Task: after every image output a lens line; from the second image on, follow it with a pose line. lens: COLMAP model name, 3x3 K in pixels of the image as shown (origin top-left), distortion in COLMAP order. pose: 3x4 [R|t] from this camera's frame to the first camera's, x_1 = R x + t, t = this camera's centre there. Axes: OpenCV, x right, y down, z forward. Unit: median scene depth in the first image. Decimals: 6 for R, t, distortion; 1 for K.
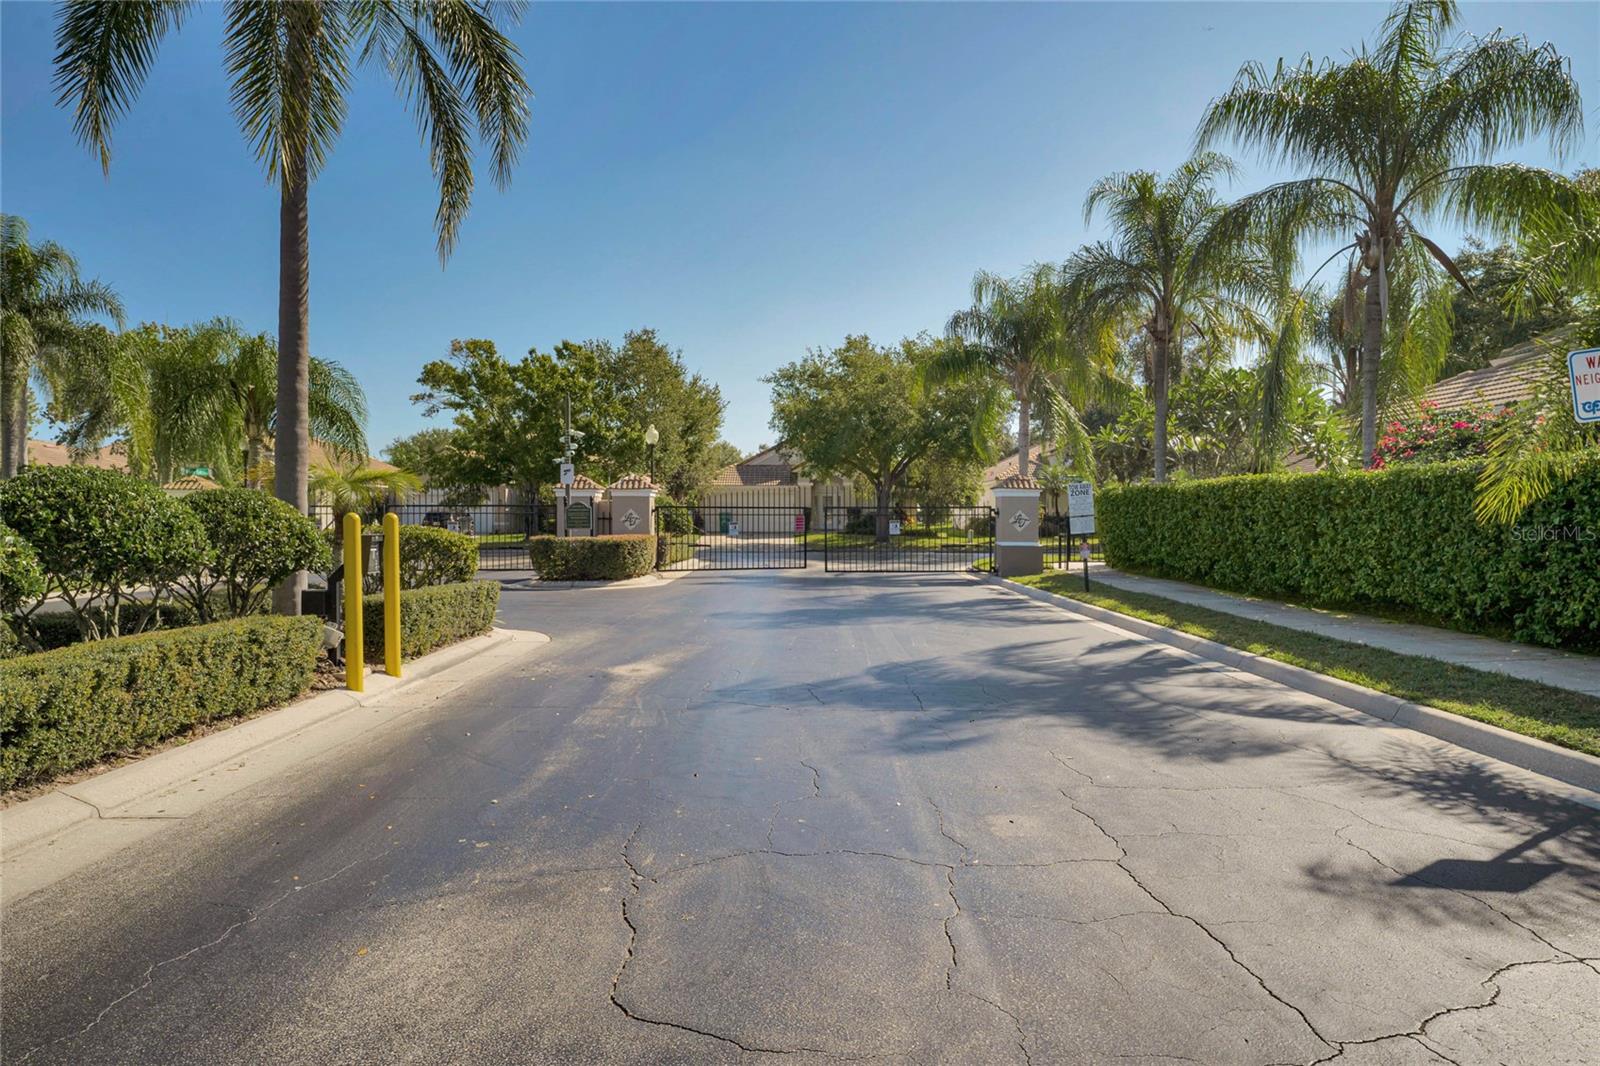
lens RADIAL K [[1035.4, 0, 800.0], [0, 1035.4, 533.0], [0, 0, 1]] dist [0.021234, -0.000565]
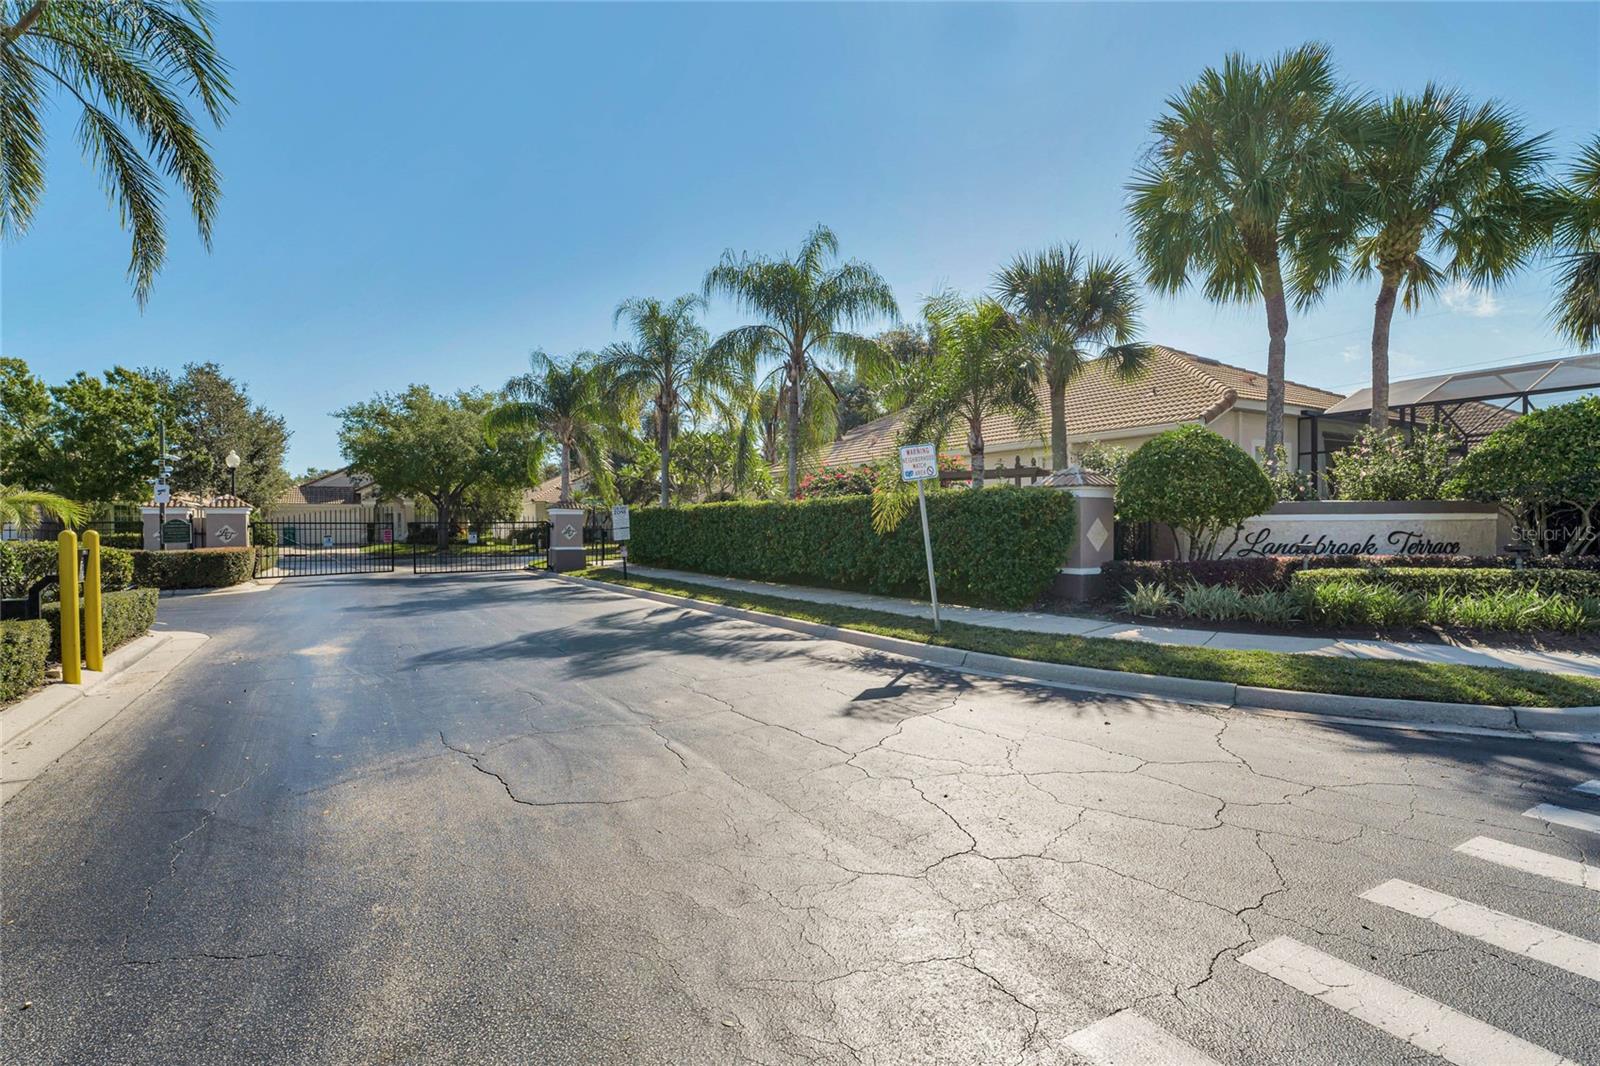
lens RADIAL K [[793.8, 0, 800.0], [0, 793.8, 533.0], [0, 0, 1]] dist [-0.005086, -0.001613]
pose [[0.851108, -0.011210, 0.524871, -0.087277], [0.016447, 0.999851, -0.005316, 0.000743], [-0.524732, 0.013157, 0.851165, -0.076533]]
